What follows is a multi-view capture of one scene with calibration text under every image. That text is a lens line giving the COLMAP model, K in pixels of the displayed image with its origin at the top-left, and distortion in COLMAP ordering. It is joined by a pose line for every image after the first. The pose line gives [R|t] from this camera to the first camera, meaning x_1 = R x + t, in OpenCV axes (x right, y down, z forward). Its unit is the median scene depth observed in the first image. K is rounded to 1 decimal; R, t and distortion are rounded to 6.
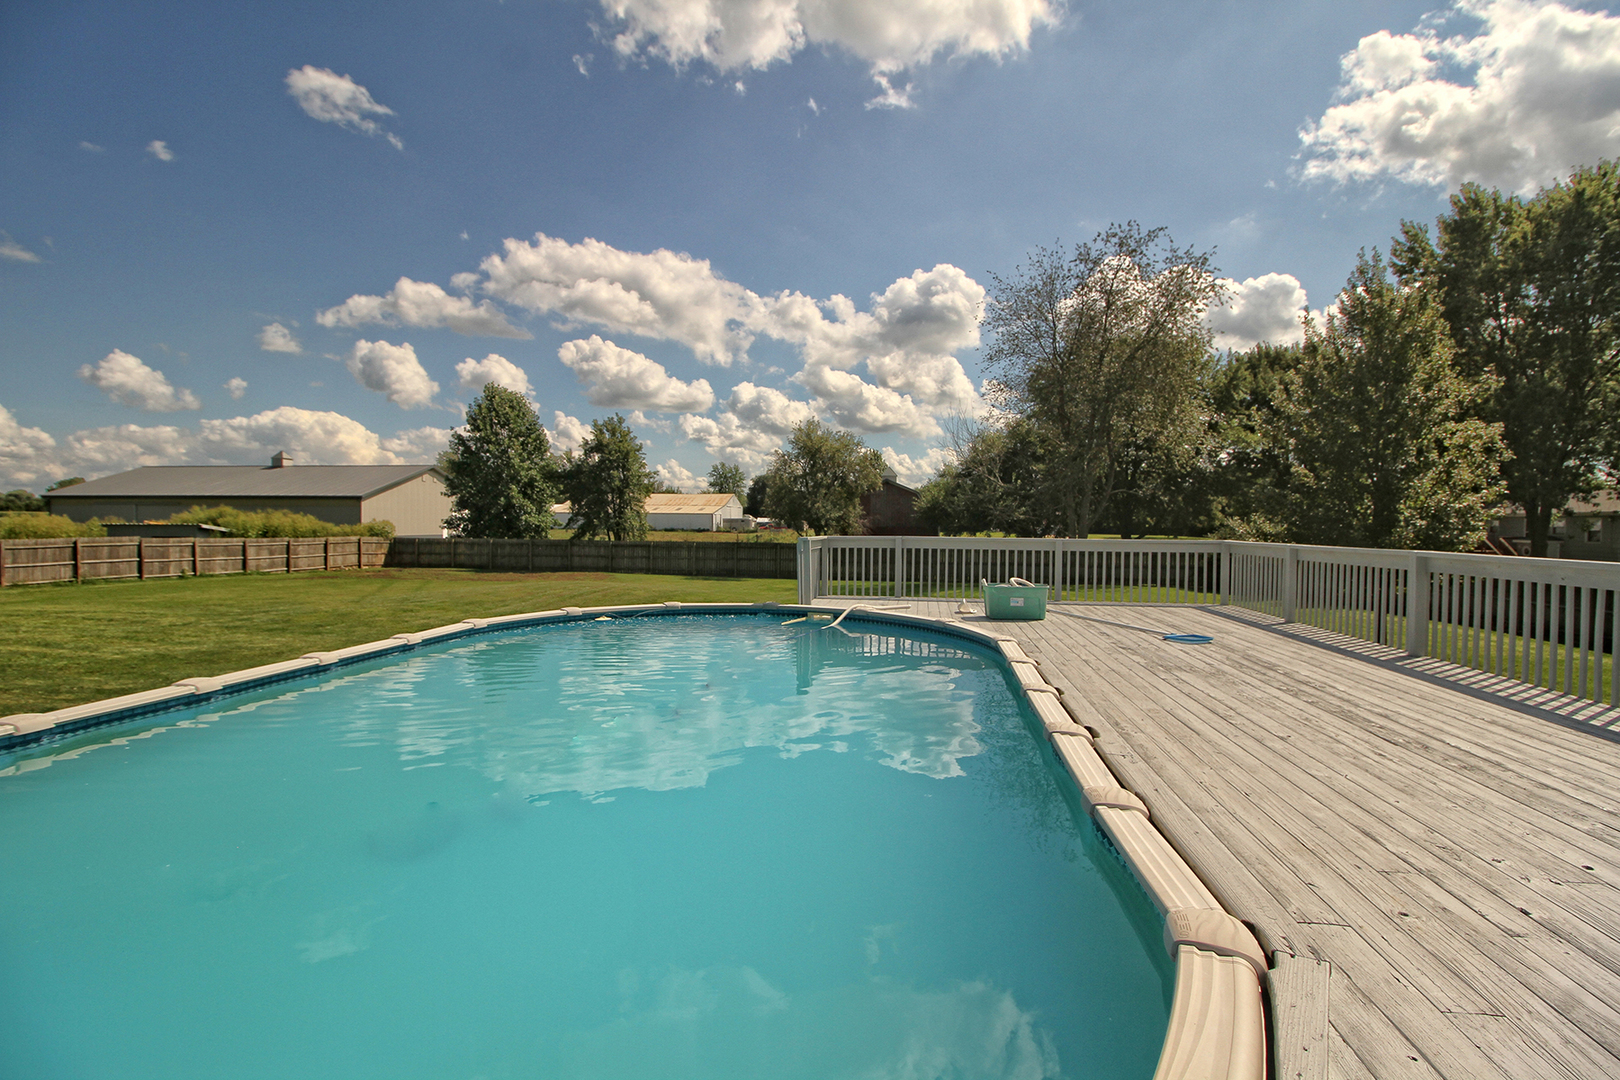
lens RADIAL K [[765.3, 0, 812.2], [0, 765.3, 533.8], [0, 0, 1]] dist [-0.001456, -0.000006]
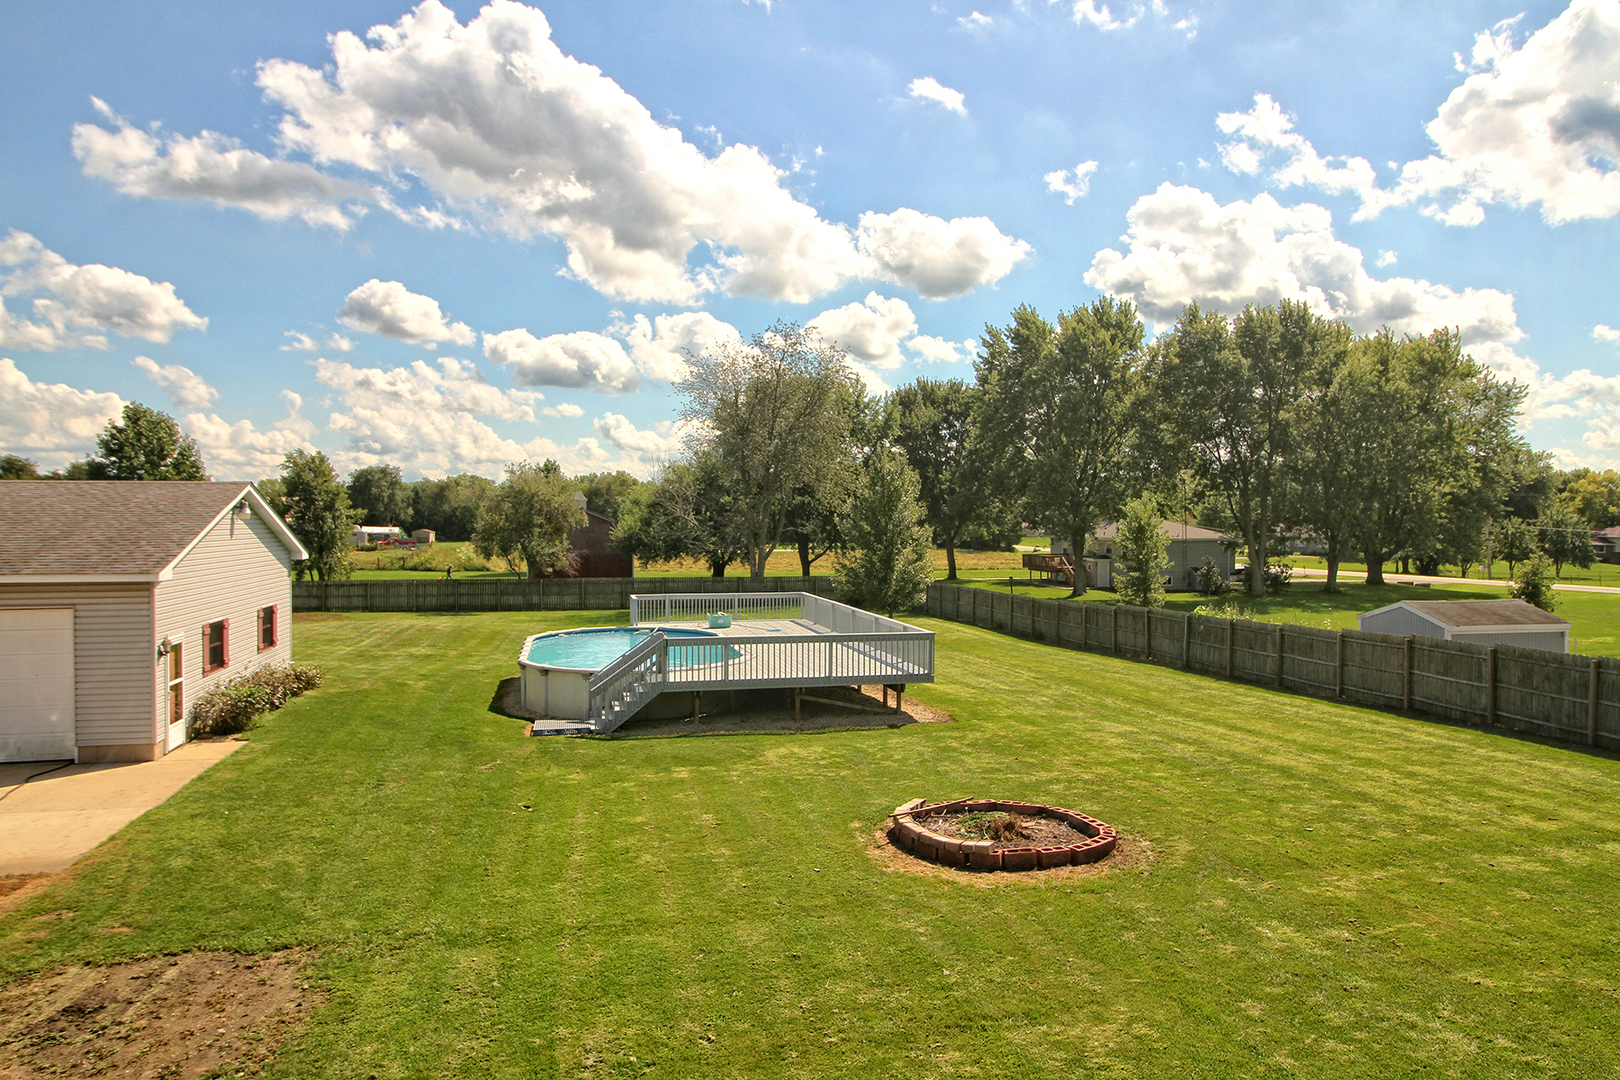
lens RADIAL K [[1052.9, 0, 819.2], [0, 1052.9, 500.0], [0, 0, 1]] dist [-0.005777, -0.002670]
pose [[0.929215, -0.002132, 0.369535, -0.160541], [0.014216, 0.999449, -0.029980, -0.045234], [-0.369267, 0.033111, 0.928733, -0.528080]]
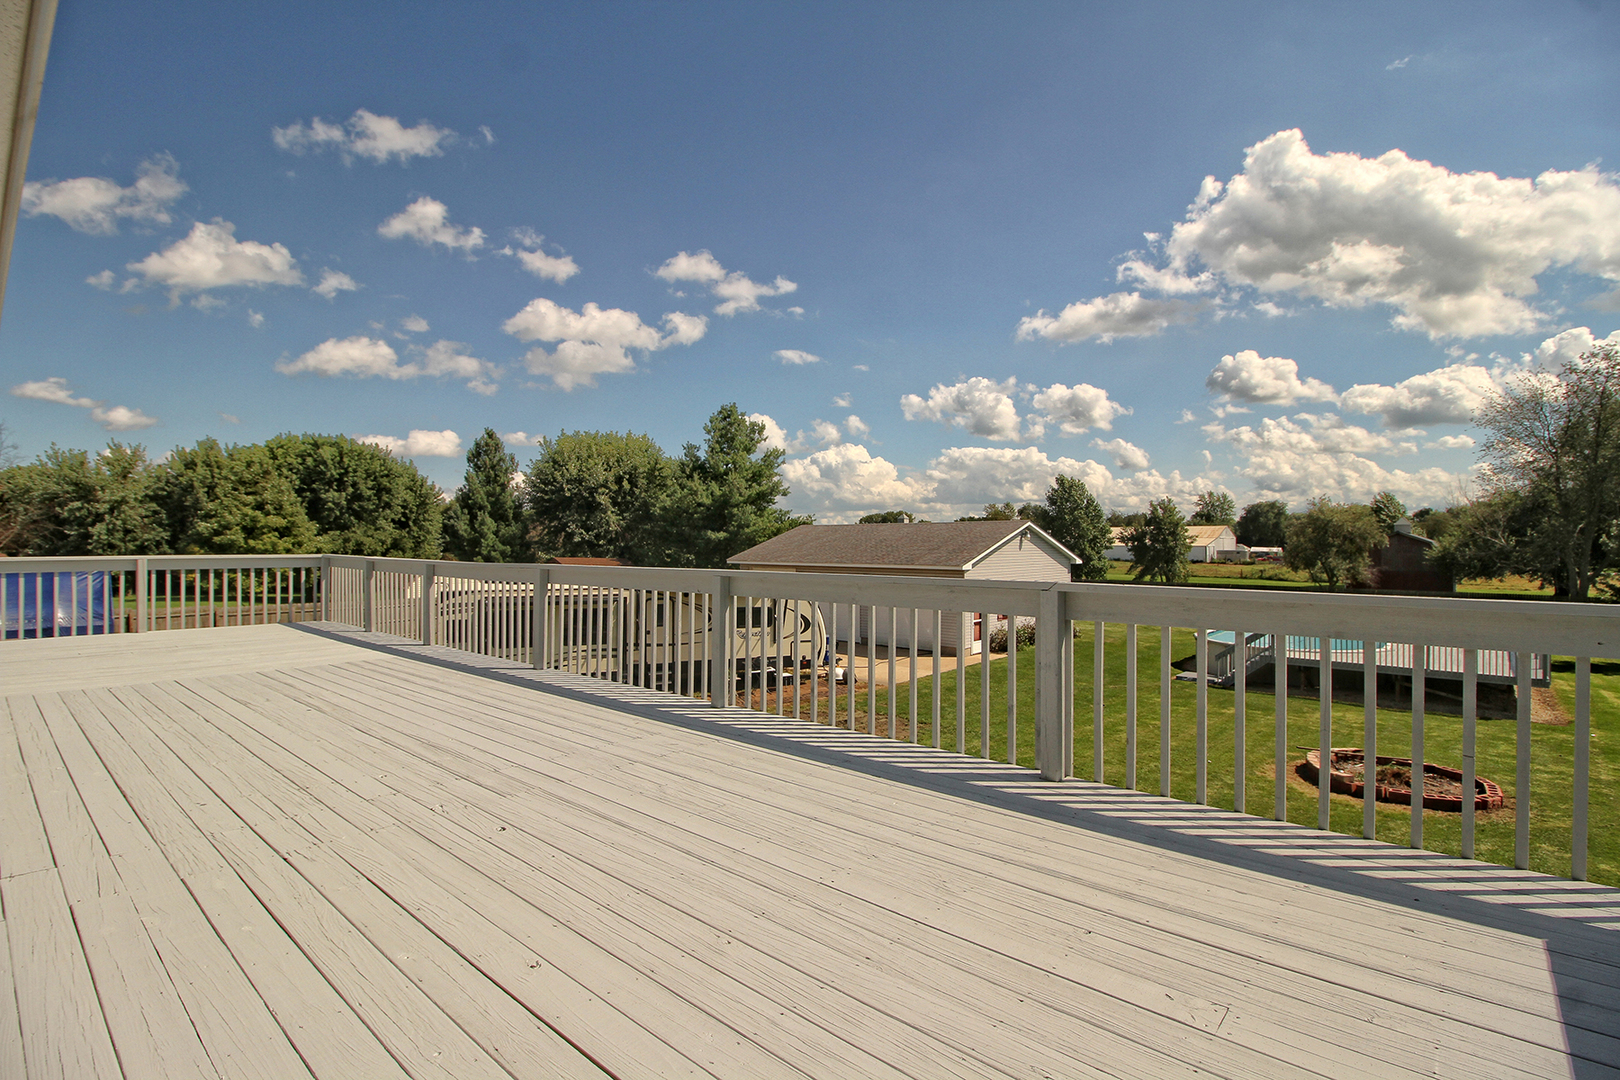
lens RADIAL K [[765.3, 0, 808.2], [0, 765.3, 543.3], [0, 0, 1]] dist [-0.001456, -0.000006]
pose [[0.833440, -0.007617, -0.552558, -0.013969], [-0.001635, 0.999867, -0.016250, -0.040583], [0.552608, 0.014447, 0.833316, -0.629806]]
